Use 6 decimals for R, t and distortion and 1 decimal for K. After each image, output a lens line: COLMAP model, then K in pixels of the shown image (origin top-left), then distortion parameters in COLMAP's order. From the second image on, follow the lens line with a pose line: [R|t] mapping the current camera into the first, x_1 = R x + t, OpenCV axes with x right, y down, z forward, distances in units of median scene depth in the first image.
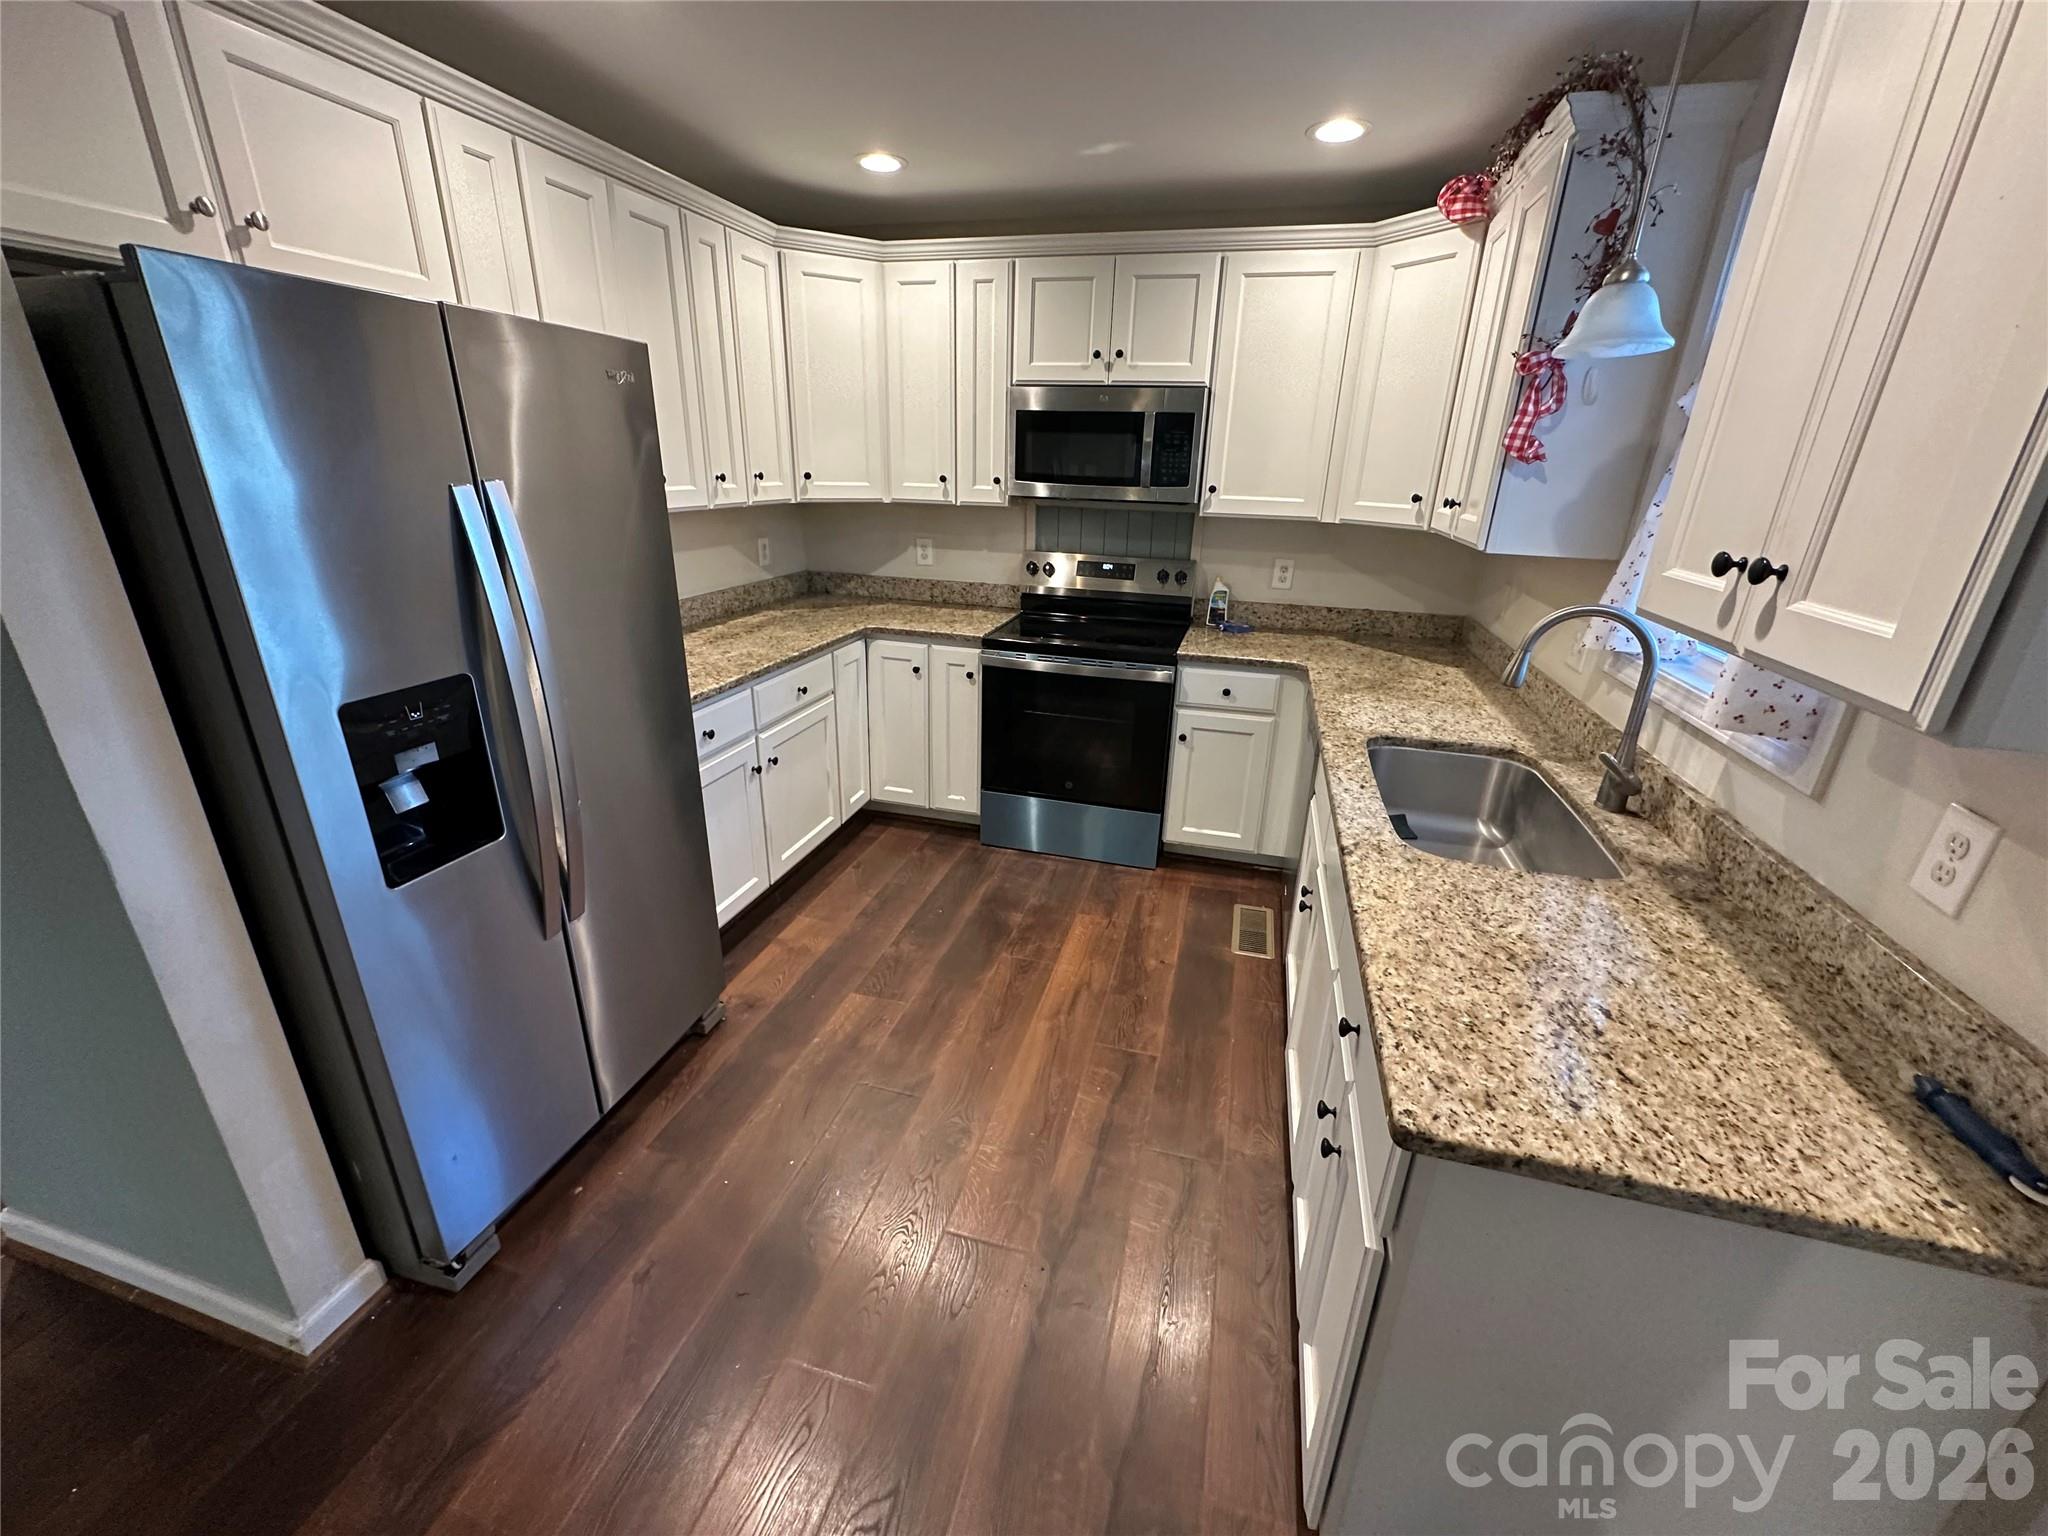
lens RADIAL K [[820.5, 0, 1025.9], [0, 820.5, 766.3], [0, 0, 1]] dist [-0.003235, 0.000558]
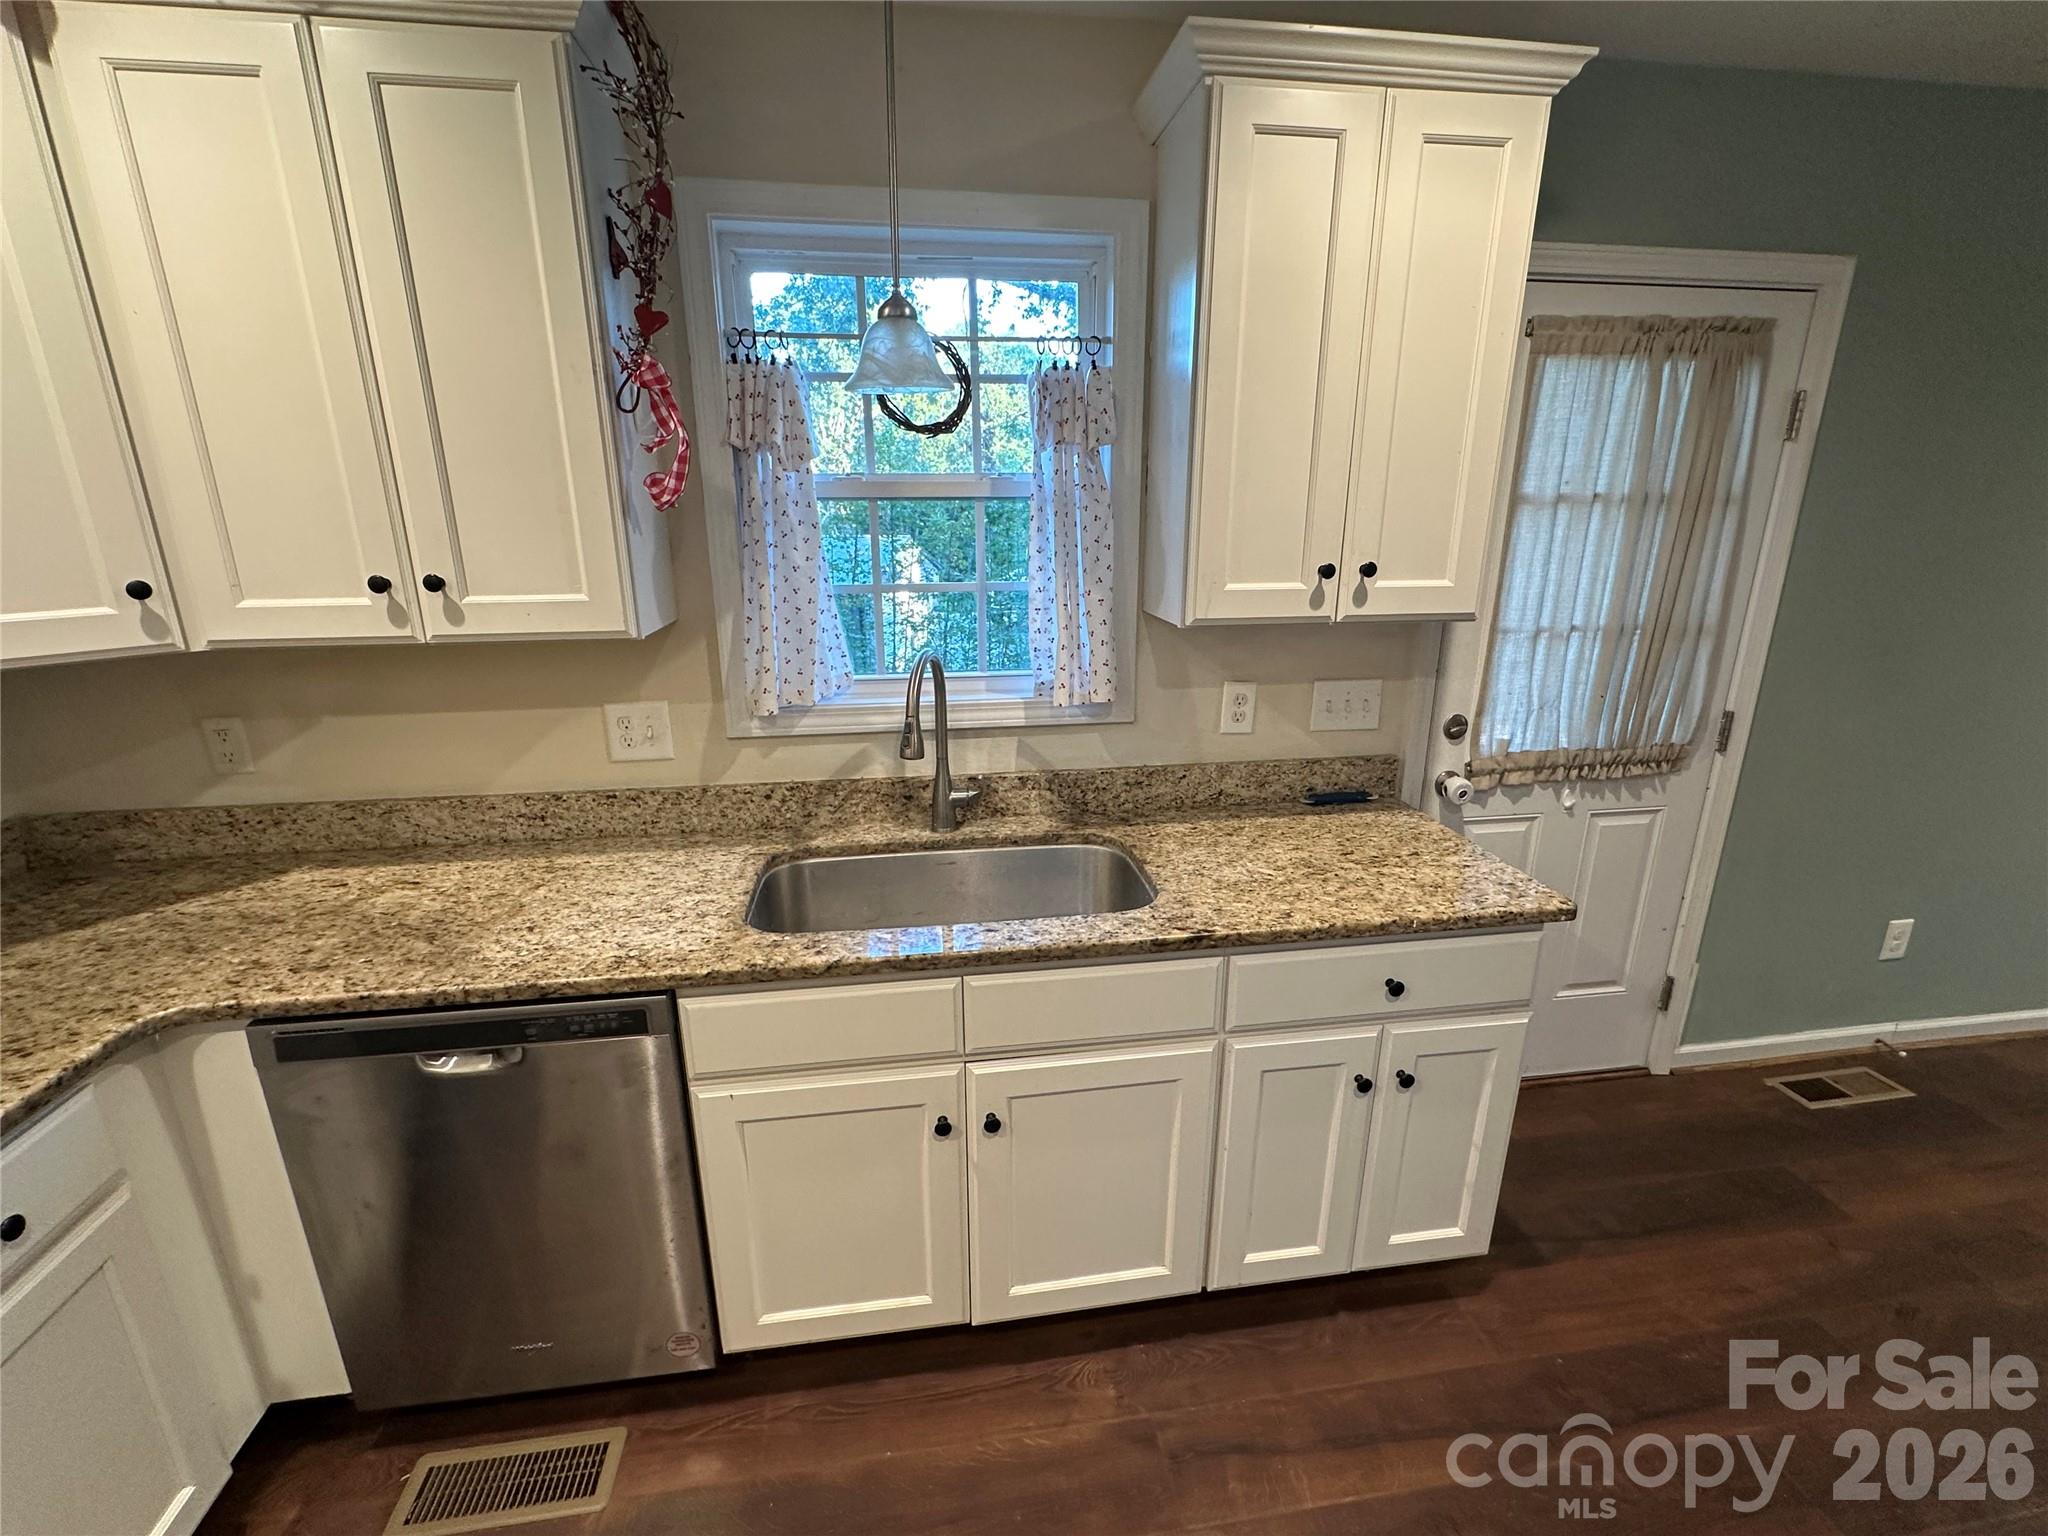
lens RADIAL K [[890.0, 0, 1021.5], [0, 890.0, 765.8], [0, 0, 1]] dist [-0.000644, 0.000154]
pose [[-0.402732, -0.283626, 0.870266, -0.260658], [0.315927, 0.849277, 0.422987, -0.417564], [-0.859068, 0.445291, -0.252426, 1.041287]]
